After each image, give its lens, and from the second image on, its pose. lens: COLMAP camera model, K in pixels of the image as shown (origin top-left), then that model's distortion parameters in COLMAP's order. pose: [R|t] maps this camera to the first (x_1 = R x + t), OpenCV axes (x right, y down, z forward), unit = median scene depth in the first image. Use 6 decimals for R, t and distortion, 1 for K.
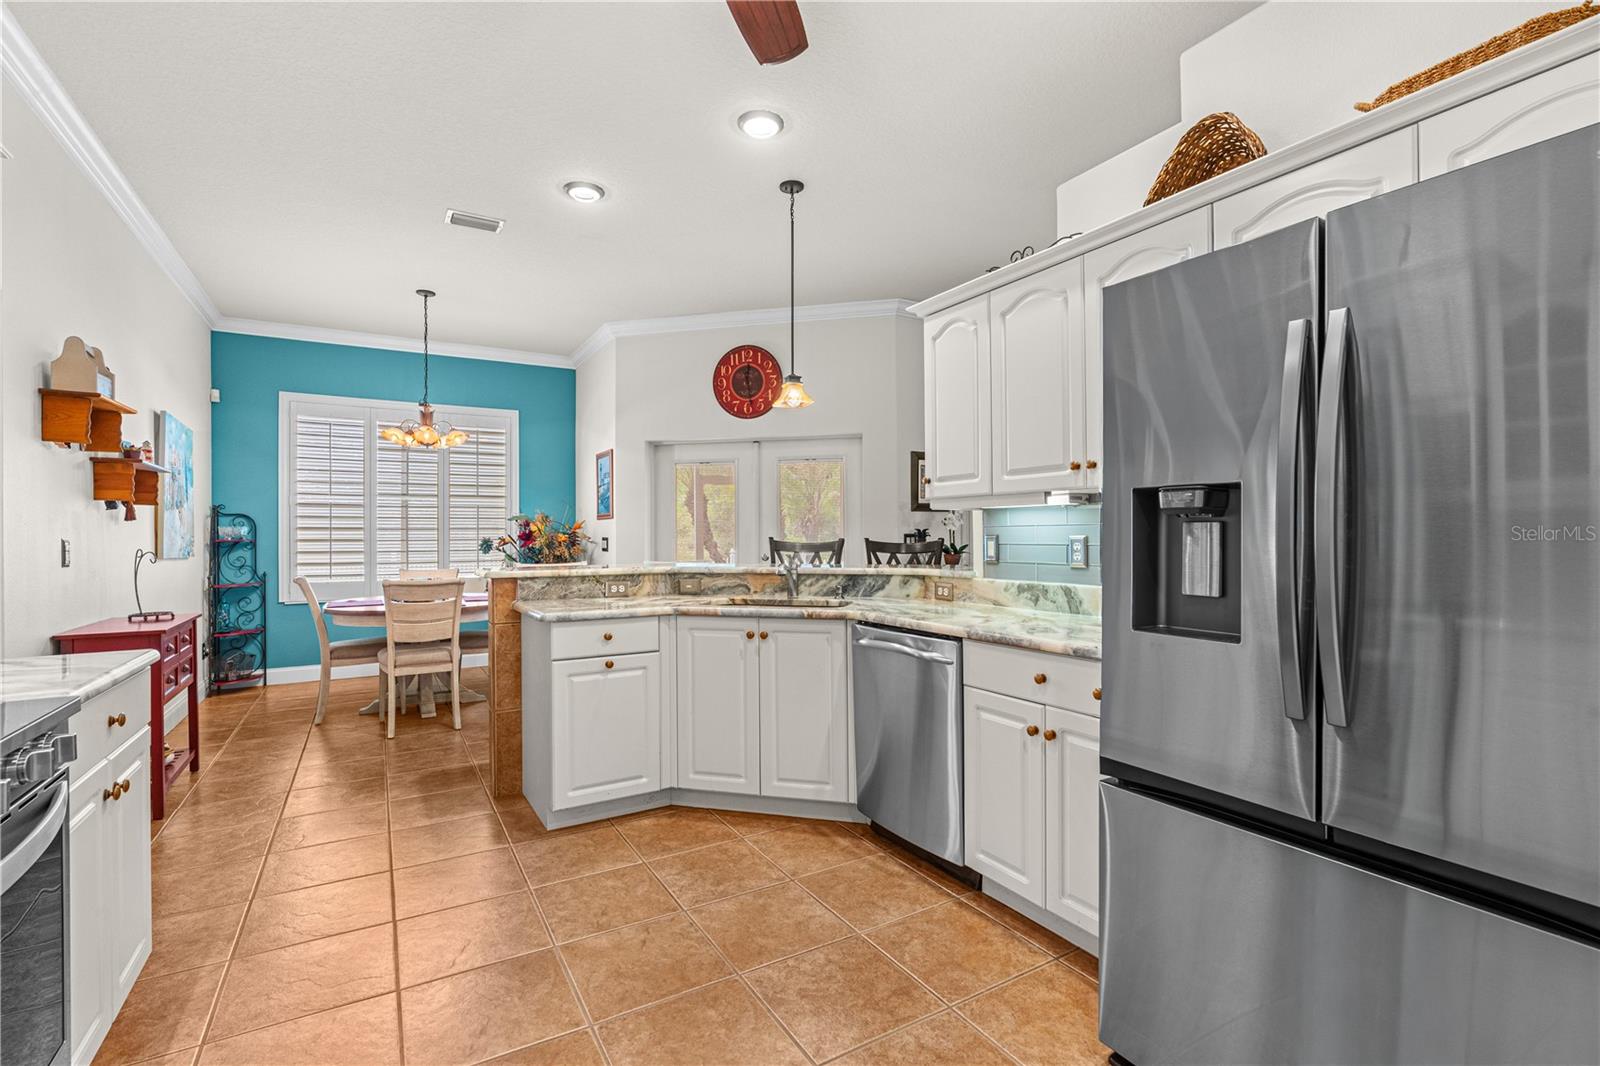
lens RADIAL K [[721.0, 0, 807.5], [0, 721.0, 531.8], [0, 0, 1]] dist [-0.011284, 0.002980]
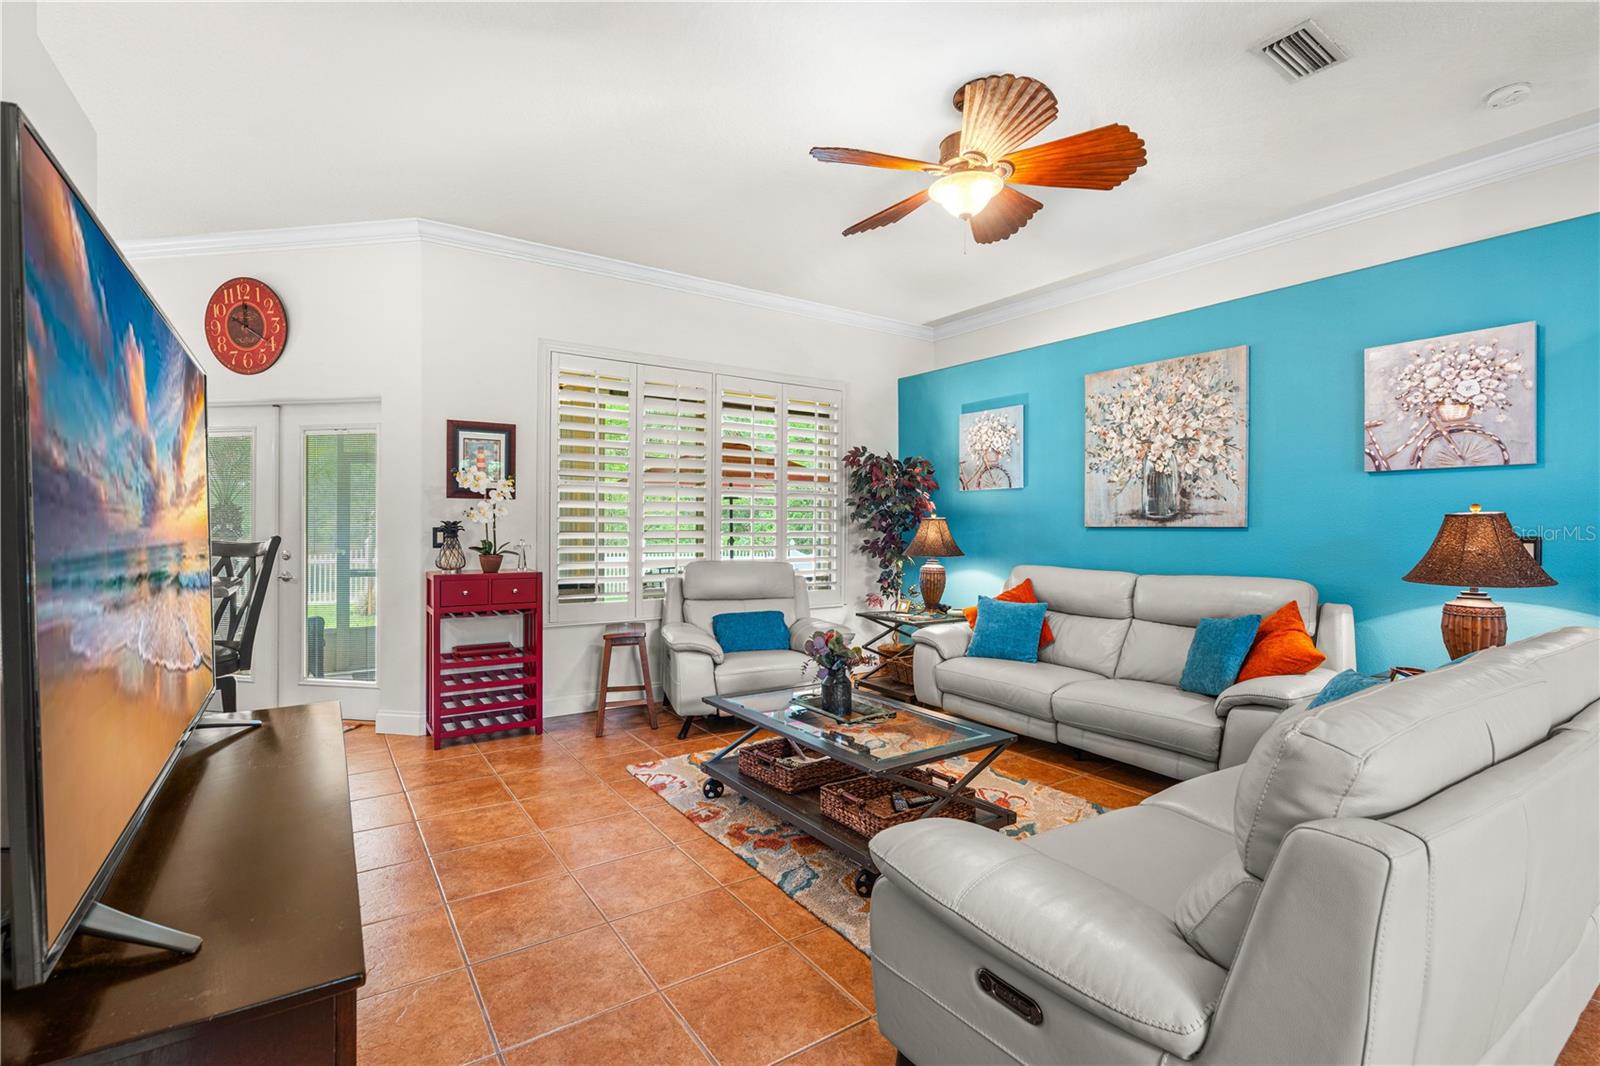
lens RADIAL K [[721.0, 0, 801.5], [0, 721.0, 519.2], [0, 0, 1]] dist [-0.011284, 0.002980]
pose [[0.998498, 0.010733, 0.053730, 0.717444], [-0.010707, 0.999942, -0.000777, -0.014360], [-0.053735, 0.000201, 0.998555, 0.324751]]
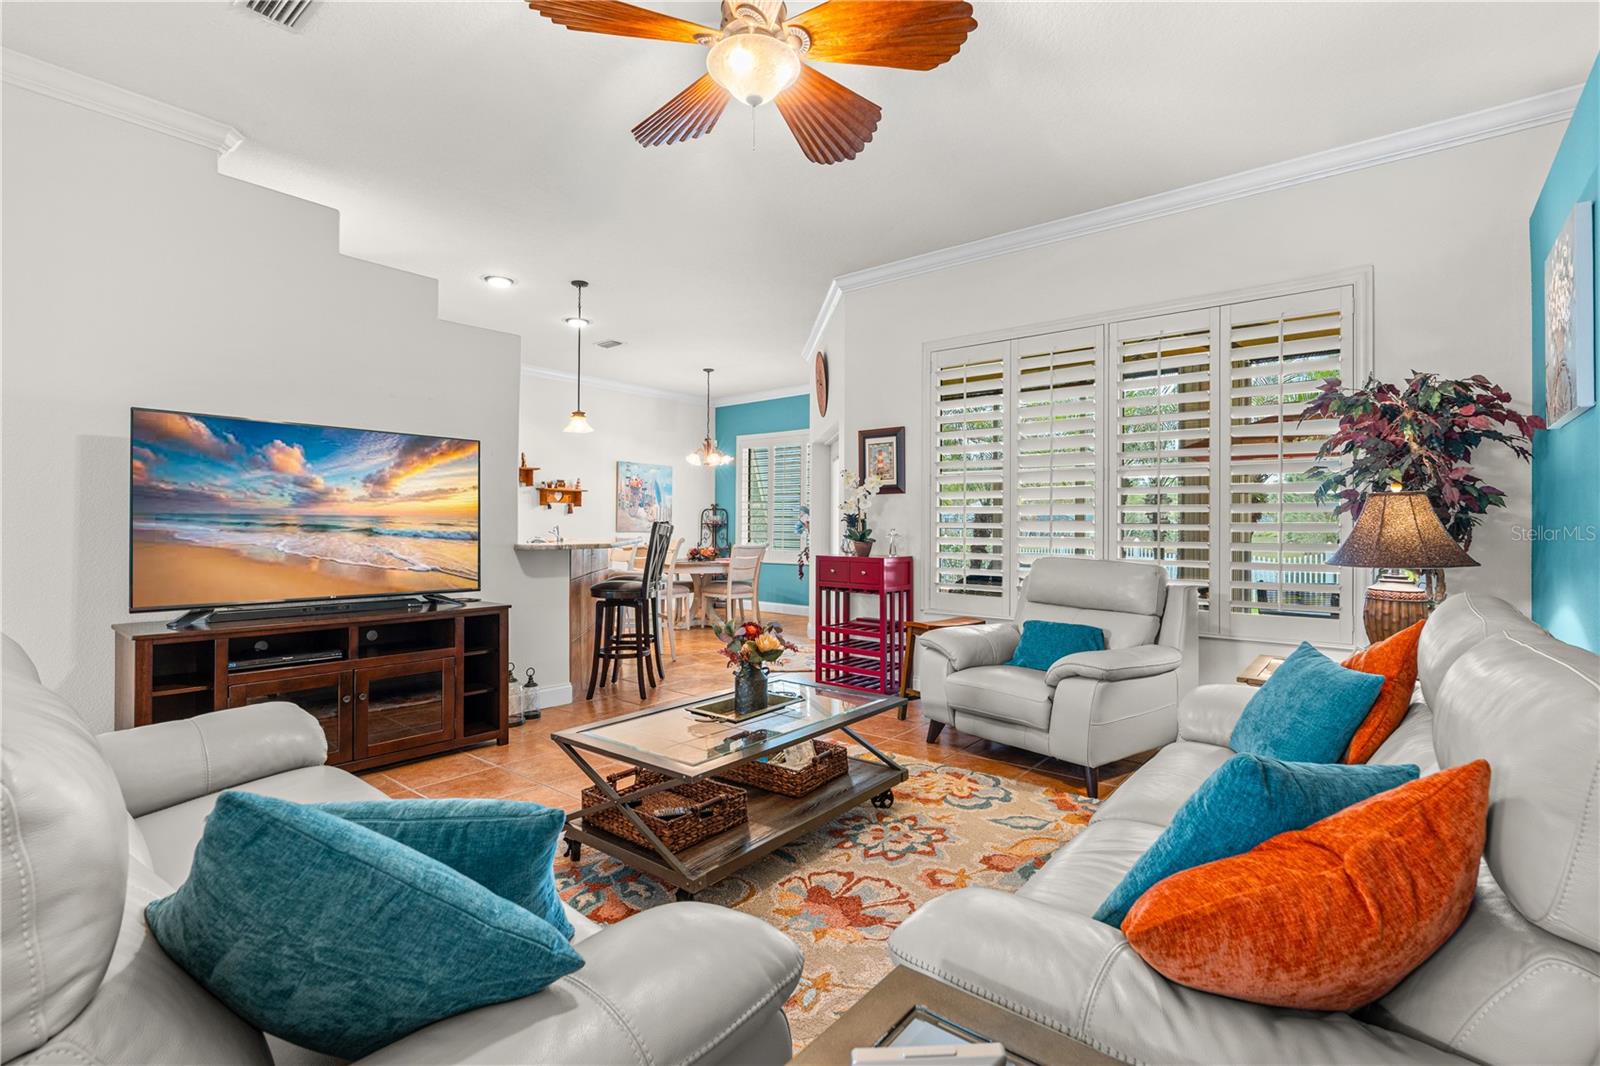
lens RADIAL K [[721.0, 0, 811.8], [0, 721.0, 525.5], [0, 0, 1]] dist [-0.011284, 0.002980]
pose [[0.354774, 0.006221, -0.934931, 1.508750], [-0.001884, 0.999981, 0.005939, 0.008316], [0.934950, -0.000346, 0.354779, 0.926413]]
